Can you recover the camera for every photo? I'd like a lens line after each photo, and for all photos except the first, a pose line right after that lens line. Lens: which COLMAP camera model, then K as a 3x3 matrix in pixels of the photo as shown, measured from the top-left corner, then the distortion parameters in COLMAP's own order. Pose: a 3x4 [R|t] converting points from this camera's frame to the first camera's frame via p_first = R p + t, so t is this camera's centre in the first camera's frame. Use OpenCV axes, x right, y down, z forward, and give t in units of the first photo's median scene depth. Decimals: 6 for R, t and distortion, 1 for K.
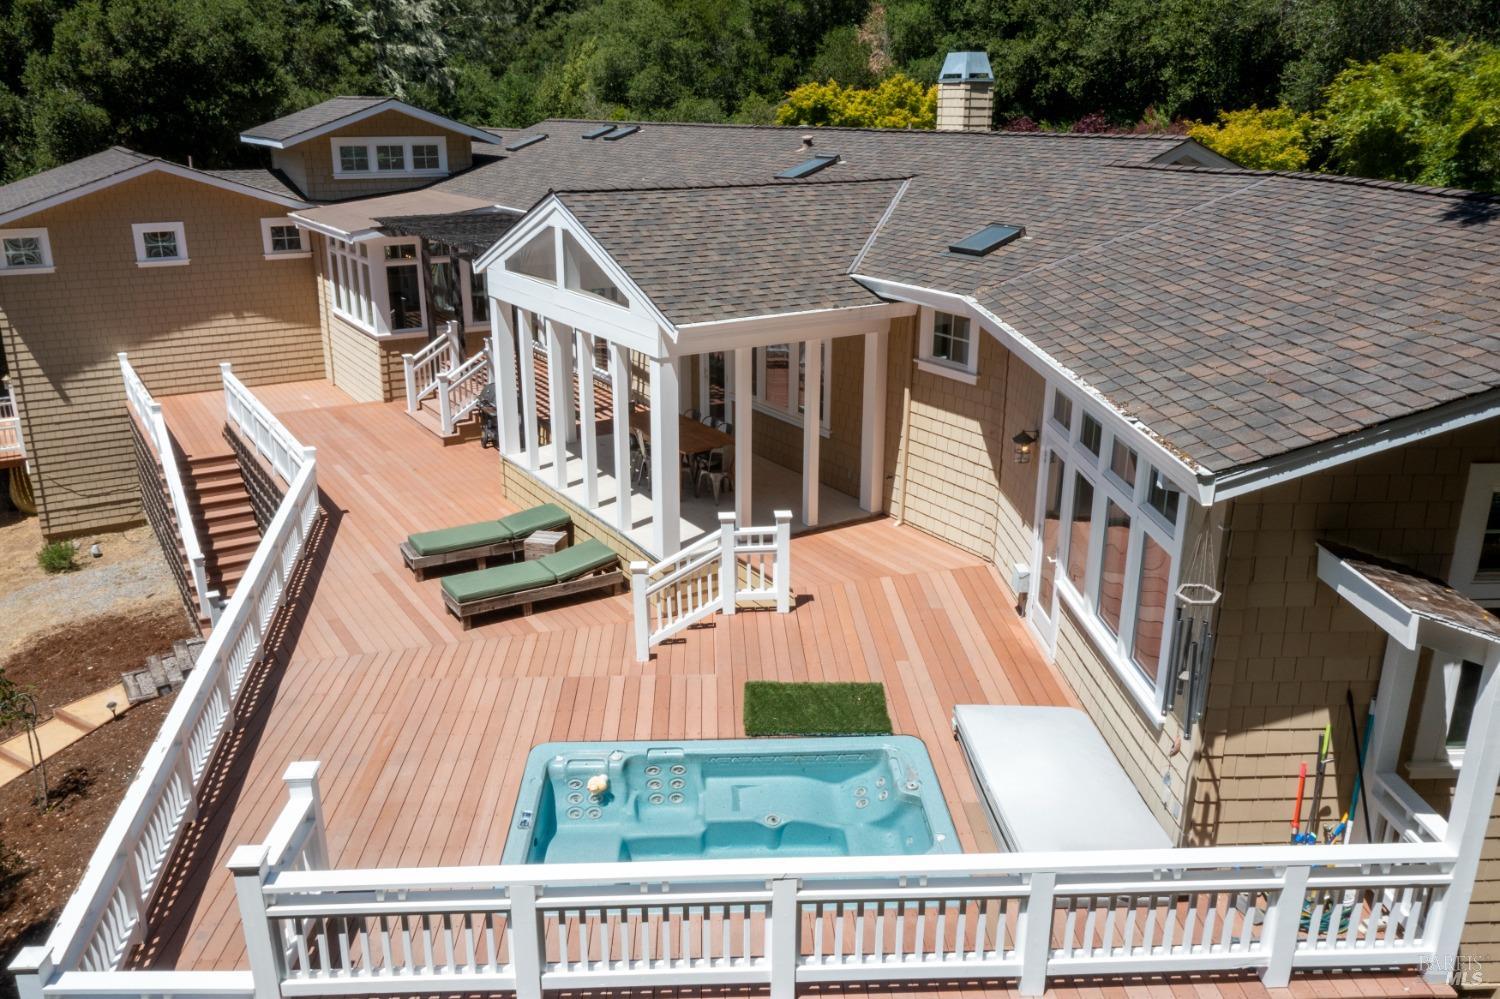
lens RADIAL K [[1195.7, 0, 750.0], [0, 1195.7, 499.5], [0, 0, 1]] dist [-0.010590, 0.000981]
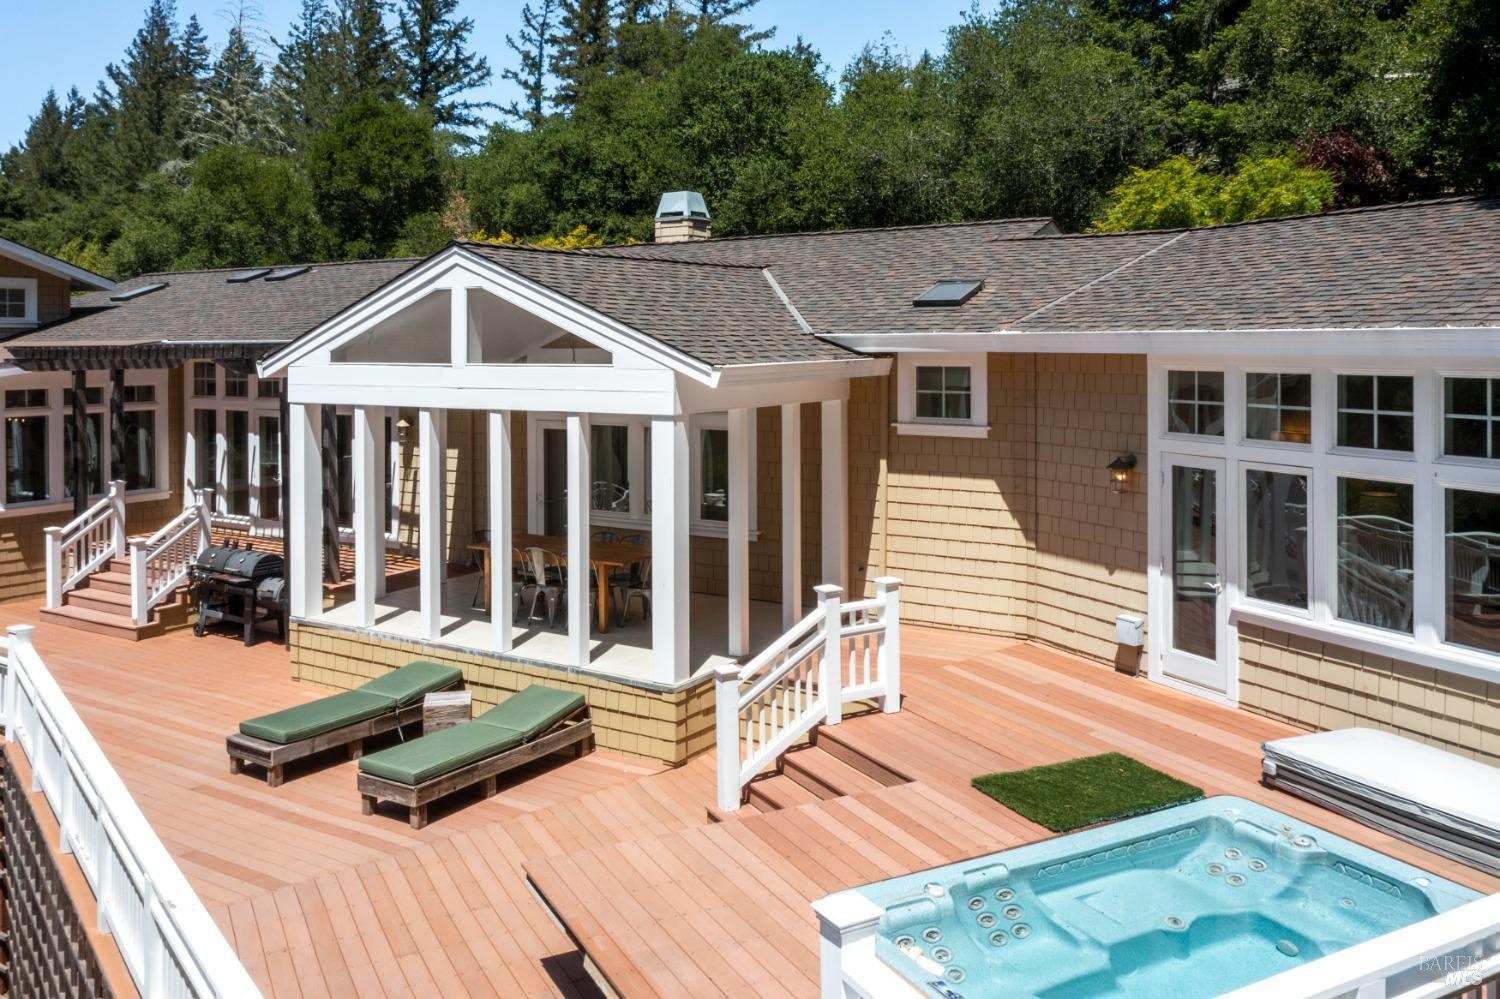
lens RADIAL K [[1233.9, 0, 749.2], [0, 1233.9, 345.3], [0, 0, 1]] dist [-0.007294, 0.001554]
pose [[0.902578, -0.008209, 0.430447, -0.314413], [0.143406, 0.948454, -0.282612, 0.063594], [-0.405940, 0.316808, 0.857231, 0.210705]]
